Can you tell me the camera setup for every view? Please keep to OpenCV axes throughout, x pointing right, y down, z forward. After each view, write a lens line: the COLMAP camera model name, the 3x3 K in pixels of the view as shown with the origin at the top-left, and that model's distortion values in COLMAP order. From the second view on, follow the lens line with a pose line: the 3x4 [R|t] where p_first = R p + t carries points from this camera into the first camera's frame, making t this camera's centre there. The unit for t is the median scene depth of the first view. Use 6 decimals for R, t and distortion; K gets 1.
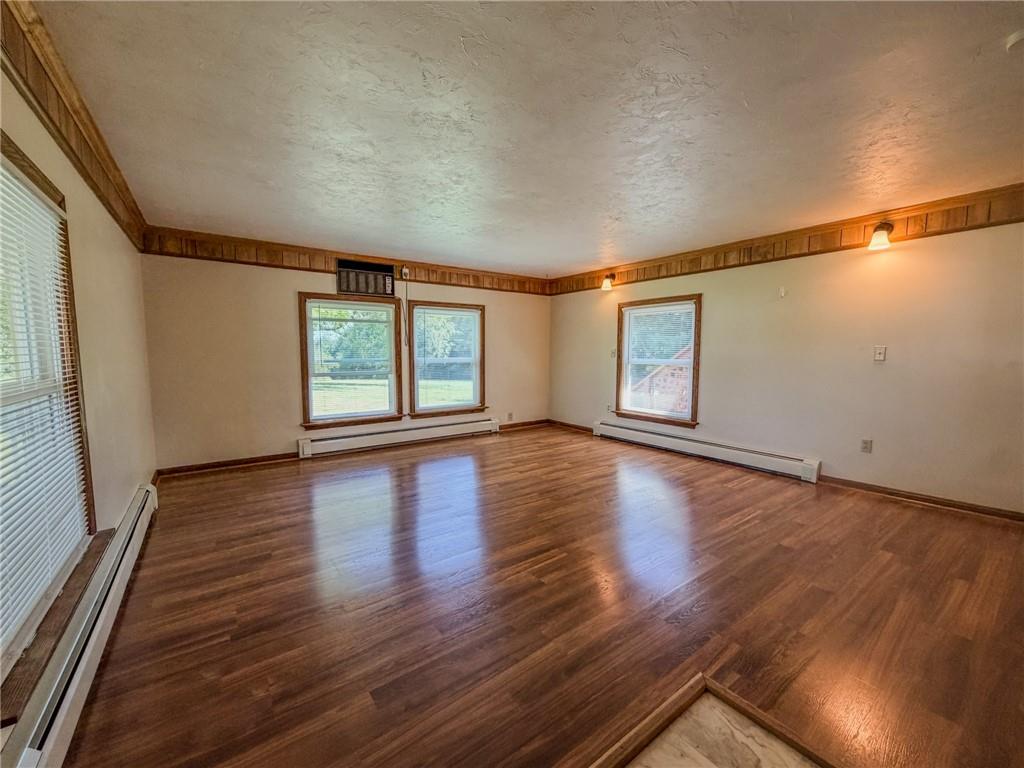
lens RADIAL K [[412.5, 0, 507.1], [0, 412.5, 387.5], [0, 0, 1]] dist [0.001984, 0.000318]
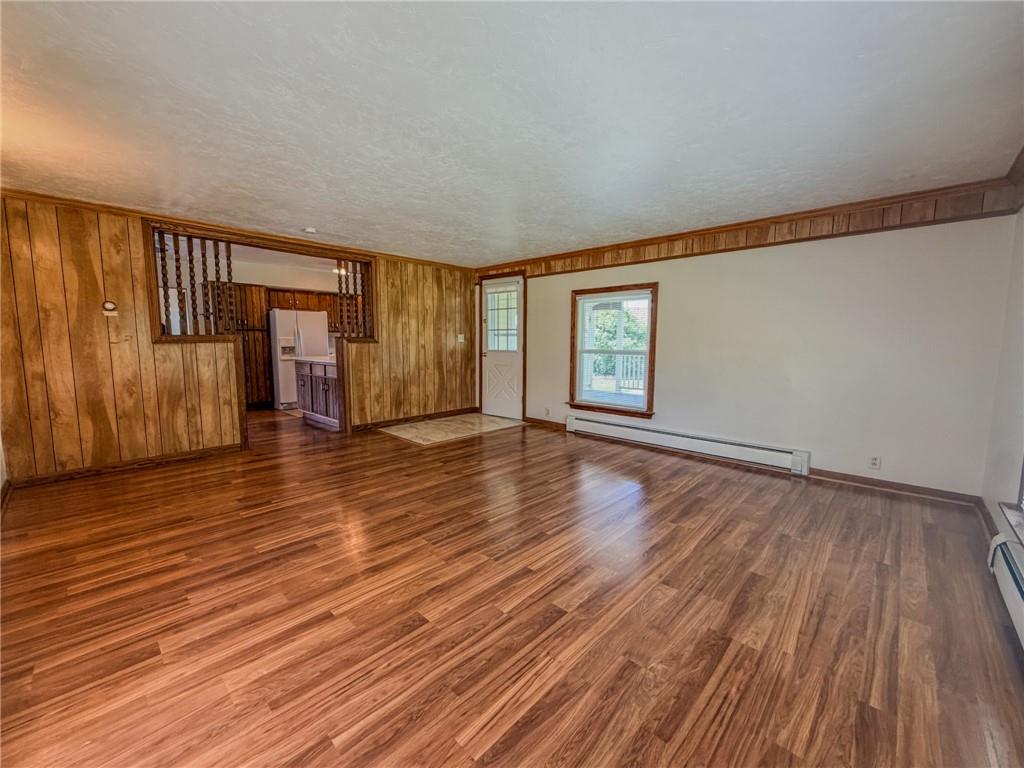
lens RADIAL K [[411.9, 0, 512.0], [0, 411.9, 384.0], [0, 0, 1]] dist [0.010680, -0.000157]
pose [[-0.981560, 0.016358, -0.190455, 0.132110], [-0.021642, 0.980416, 0.195747, -0.116396], [0.189927, 0.196259, -0.961982, 1.289298]]
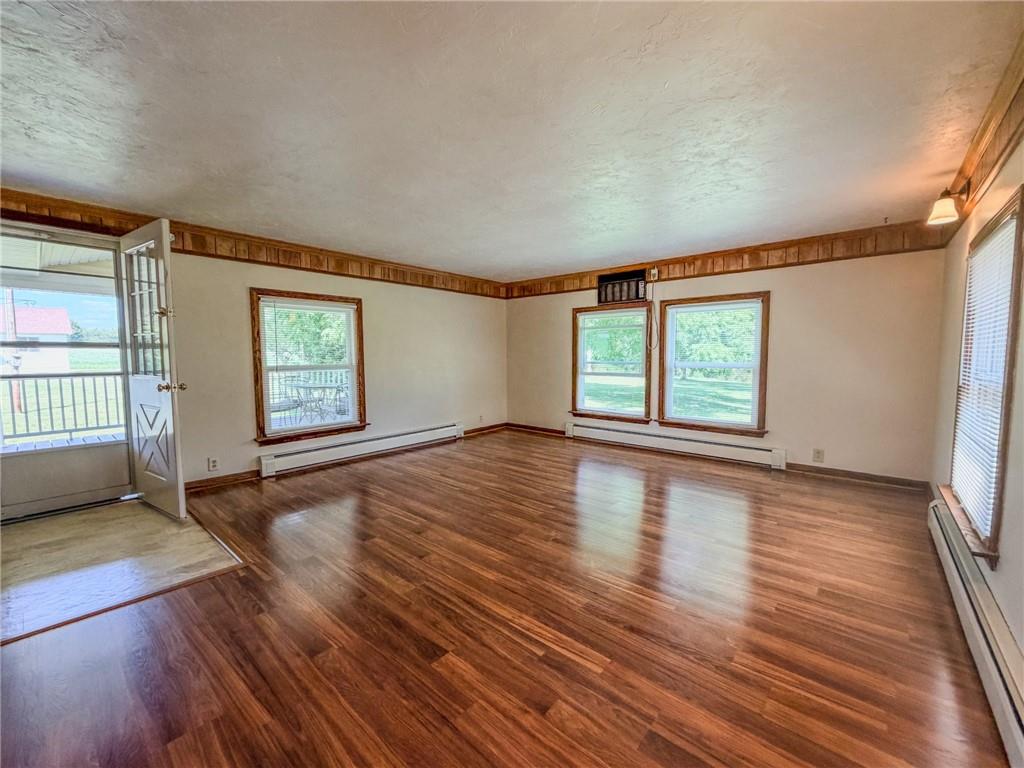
lens RADIAL K [[412.5, 0, 507.1], [0, 412.5, 387.5], [0, 0, 1]] dist [0.001984, 0.000318]
pose [[0.225577, 0.078328, -0.971071, 0.698866], [-0.086675, 0.994424, 0.060077, -0.043308], [0.970362, 0.070615, 0.231108, 0.498905]]
